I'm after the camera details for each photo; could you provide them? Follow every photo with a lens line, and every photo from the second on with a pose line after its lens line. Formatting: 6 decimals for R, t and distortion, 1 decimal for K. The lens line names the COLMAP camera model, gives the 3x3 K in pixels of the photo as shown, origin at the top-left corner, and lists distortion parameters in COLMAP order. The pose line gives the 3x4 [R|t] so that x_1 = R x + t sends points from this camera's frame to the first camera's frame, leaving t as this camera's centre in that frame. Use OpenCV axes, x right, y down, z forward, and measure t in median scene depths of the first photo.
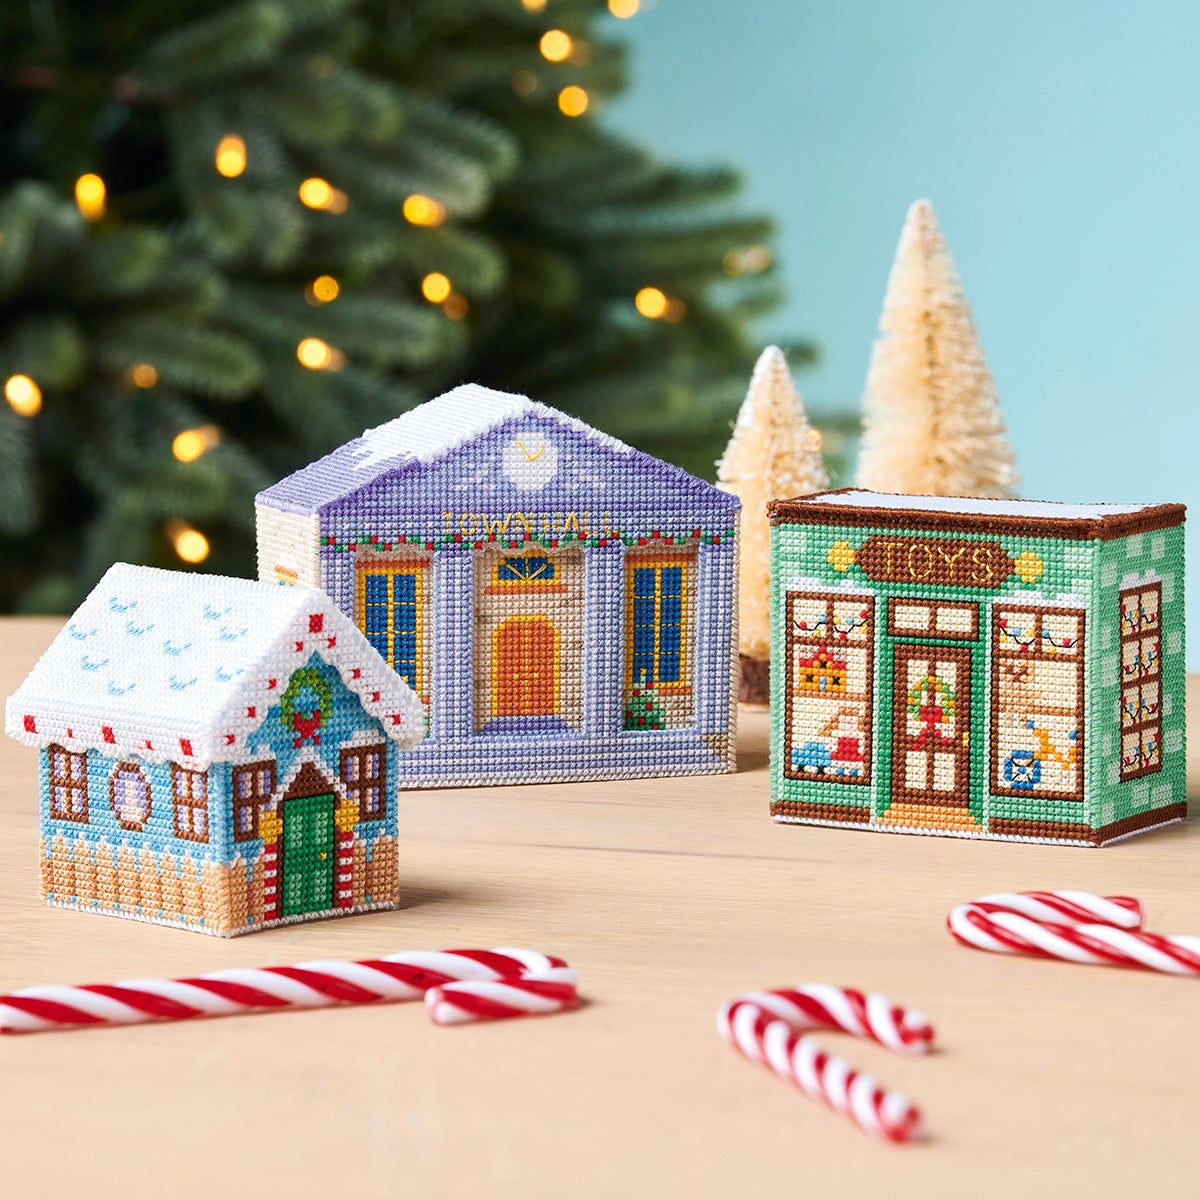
lens RADIAL K [[5856.9, 0, 600.0], [0, 5856.9, 600.0], [0, 0, 1]] dist [-0.183595, 10.437712]
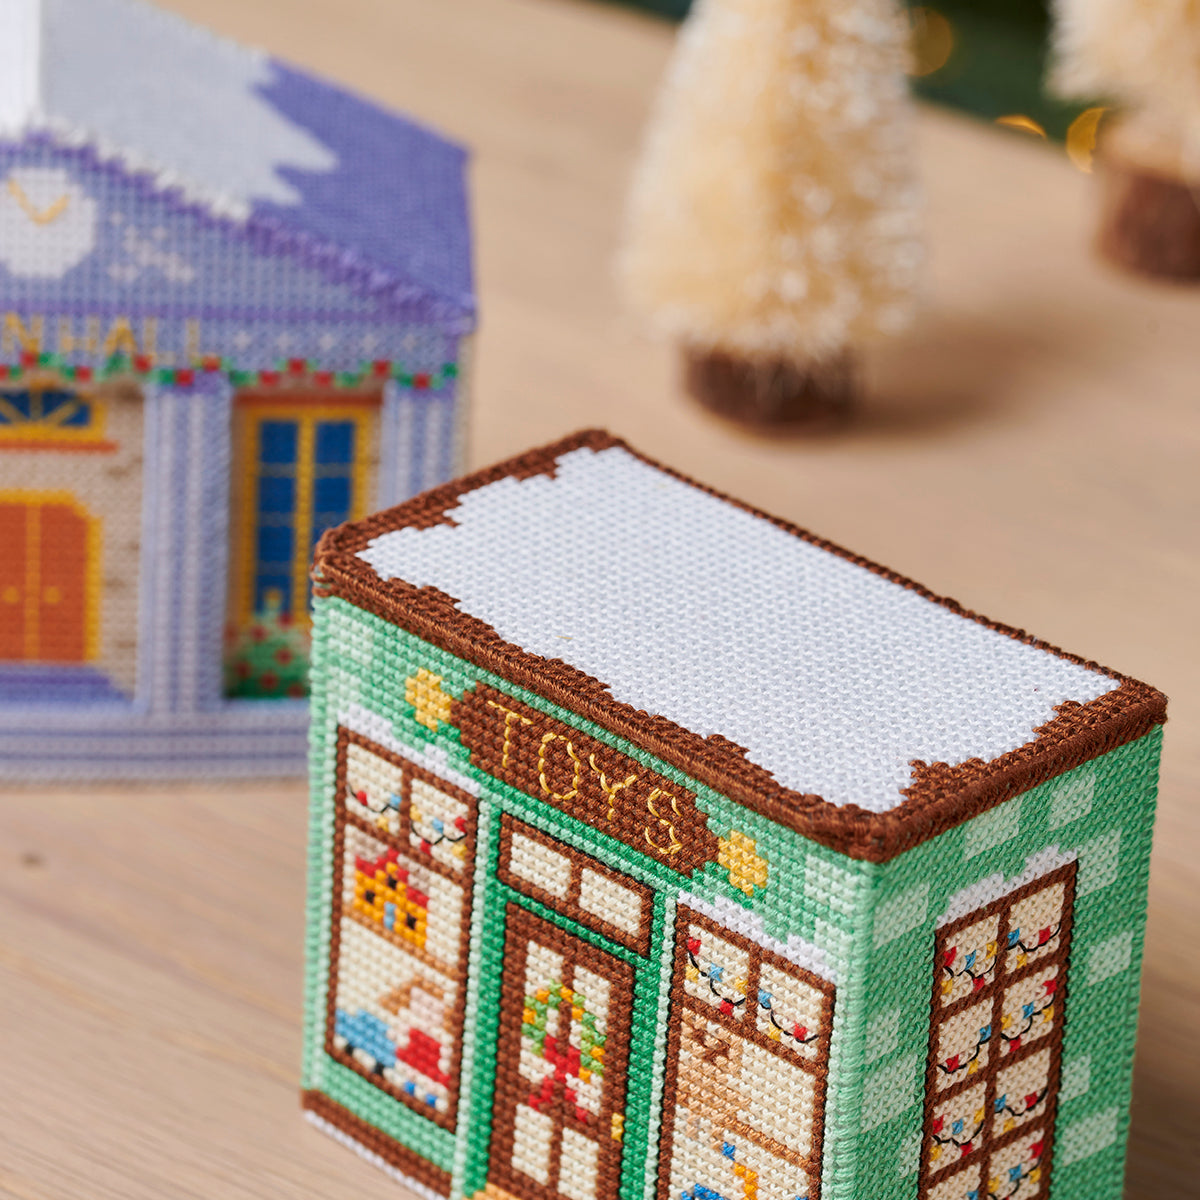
lens RADIAL K [[5856.9, 0, 600.0], [0, 5856.9, 600.0], [0, 0, 1]] dist [-0.183595, 10.437712]
pose [[0.964199, 0.162000, -0.209943, 0.155435], [-0.076915, 0.928518, 0.363234, -0.191979], [0.253780, -0.334082, 0.907736, 0.574261]]
